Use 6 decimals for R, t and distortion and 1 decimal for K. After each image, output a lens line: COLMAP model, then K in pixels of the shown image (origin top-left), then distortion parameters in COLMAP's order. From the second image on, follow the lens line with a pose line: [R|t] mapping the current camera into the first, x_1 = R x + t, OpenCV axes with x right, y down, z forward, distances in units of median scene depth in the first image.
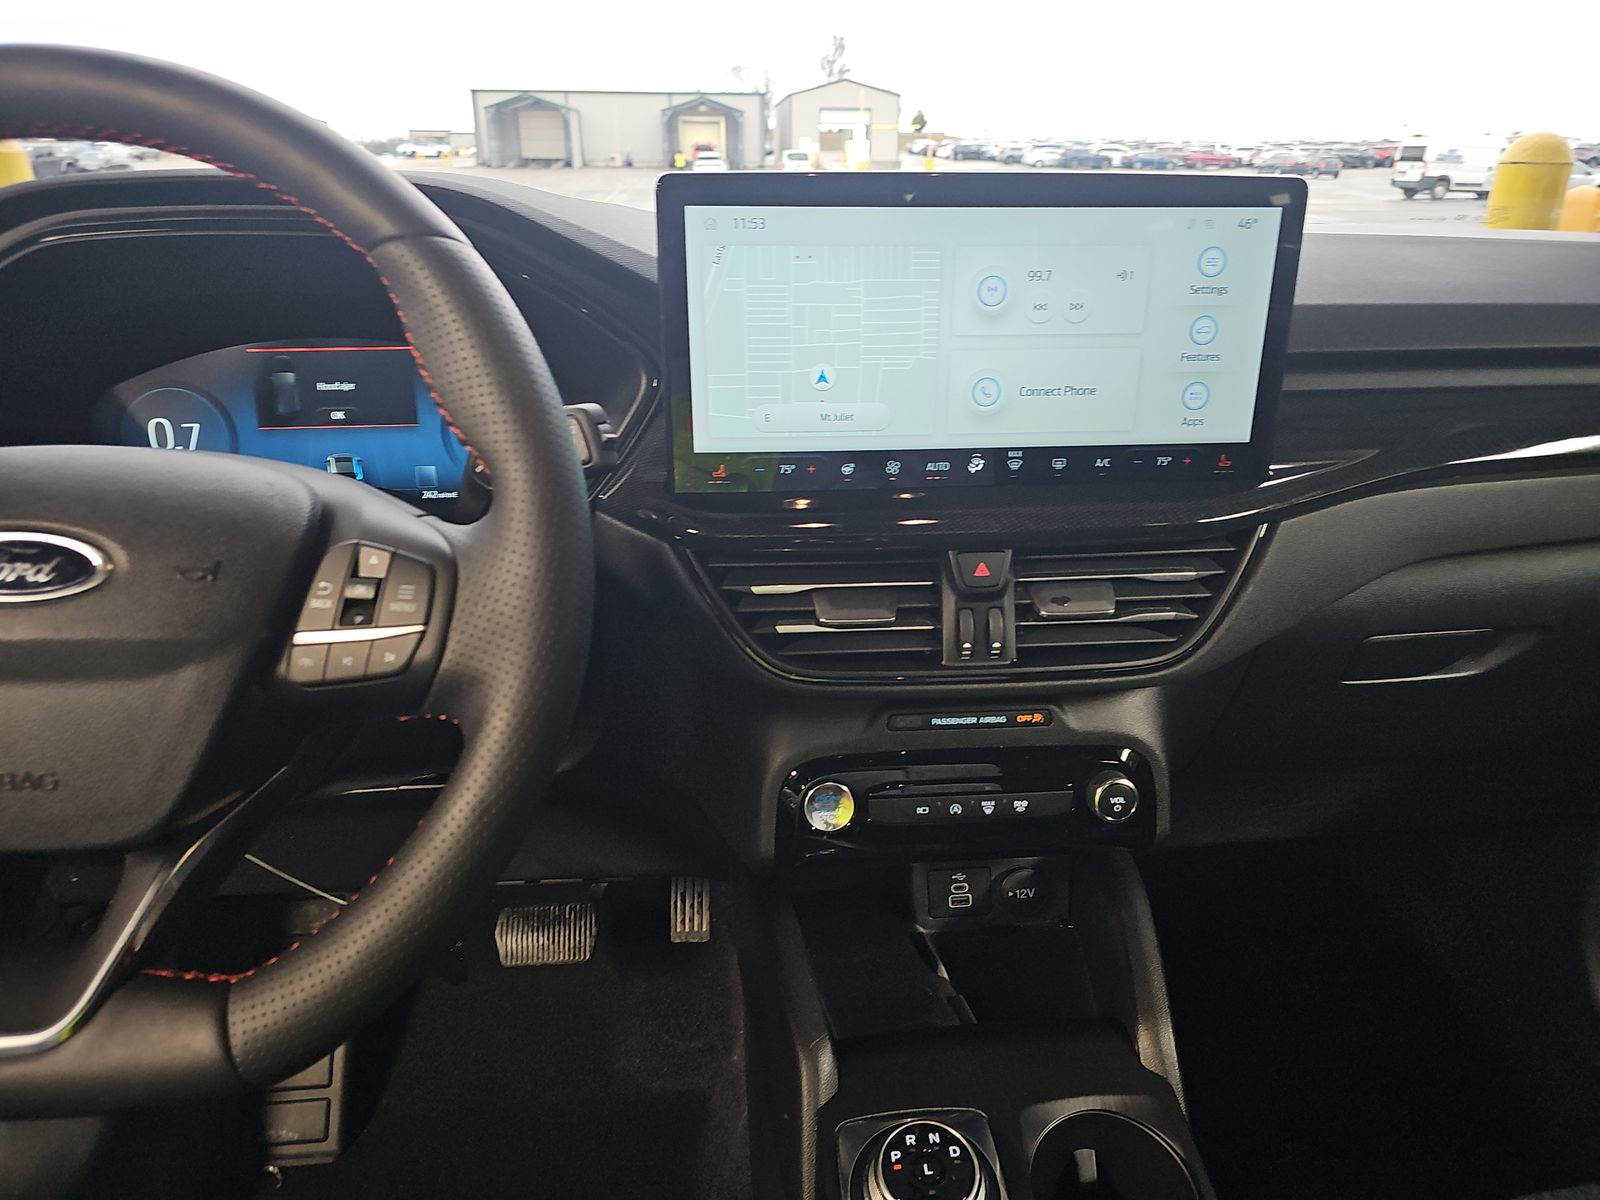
lens RADIAL K [[1072.4, 0, 794.2], [0, 1072.4, 606.0], [0, 0, 1]] dist [0.055777, -0.050725]
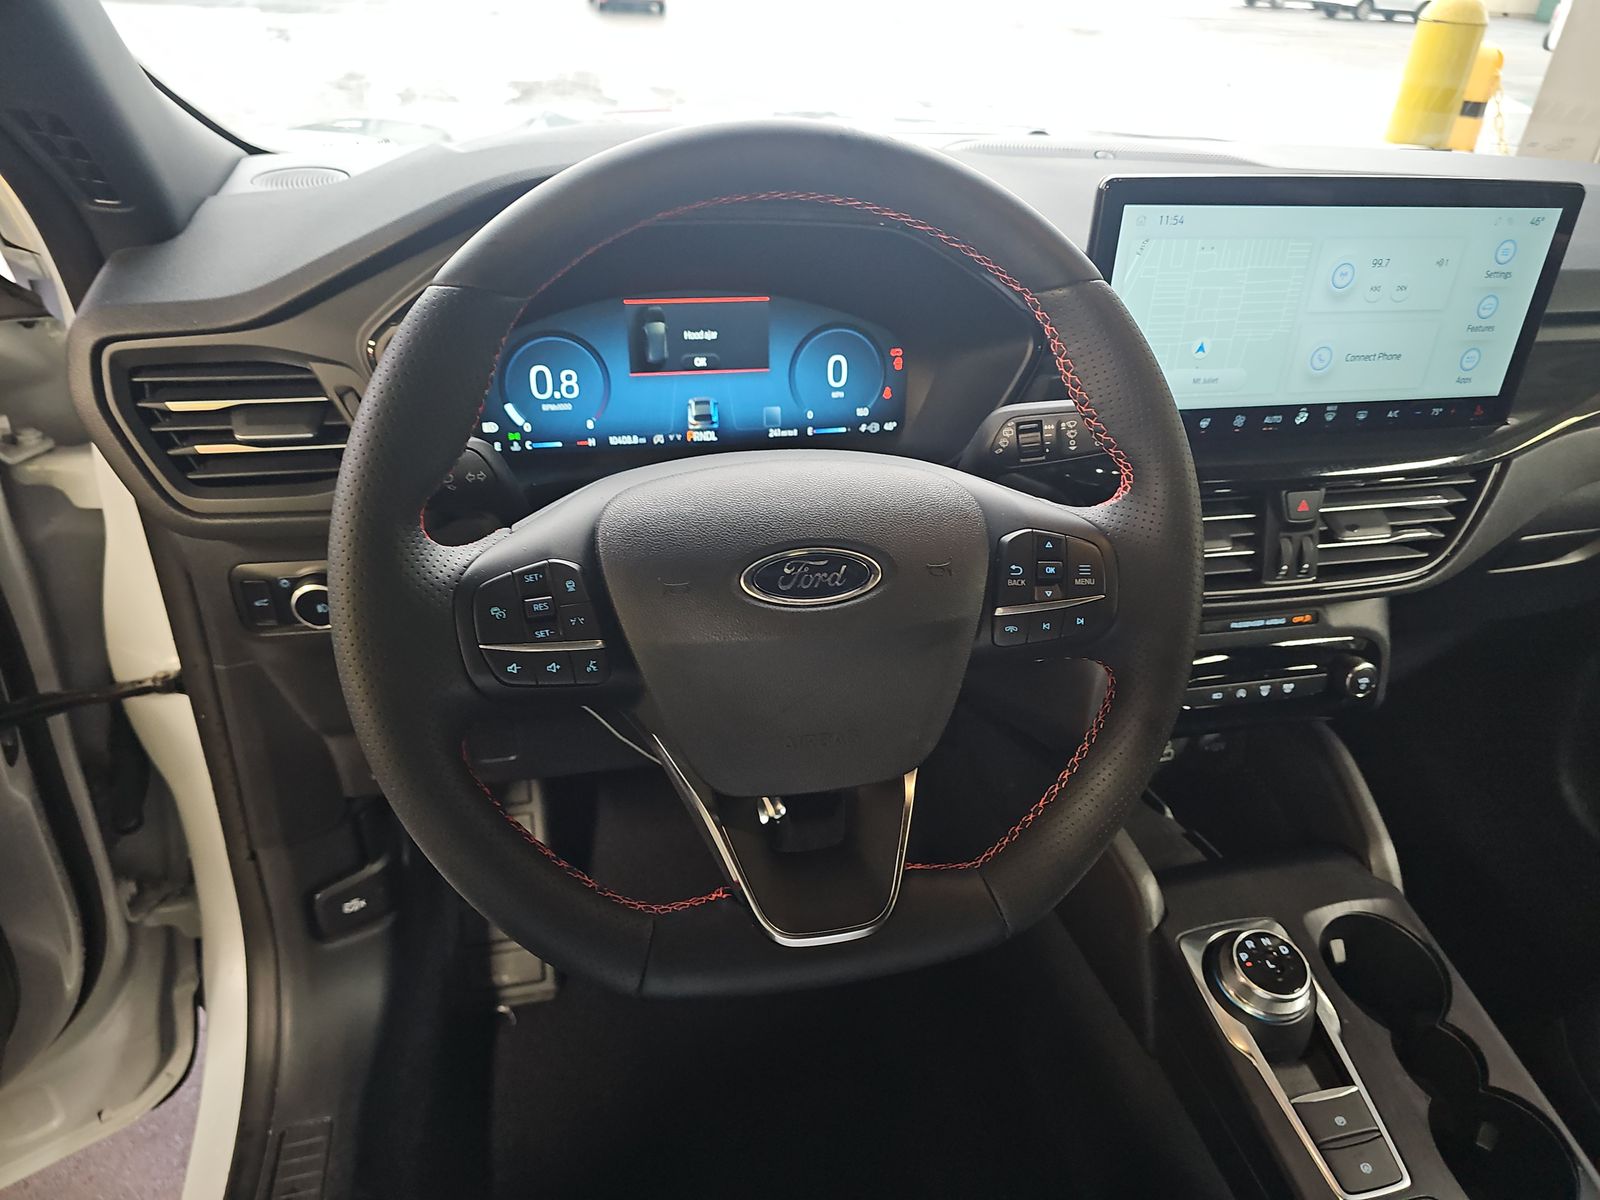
lens RADIAL K [[1072.4, 0, 794.2], [0, 1072.4, 606.0], [0, 0, 1]] dist [0.055777, -0.050725]
pose [[0.988771, -0.033078, 0.145733, -0.569392], [0.010010, 0.987665, 0.156260, -0.116652], [-0.149104, -0.153046, 0.976906, -0.133902]]
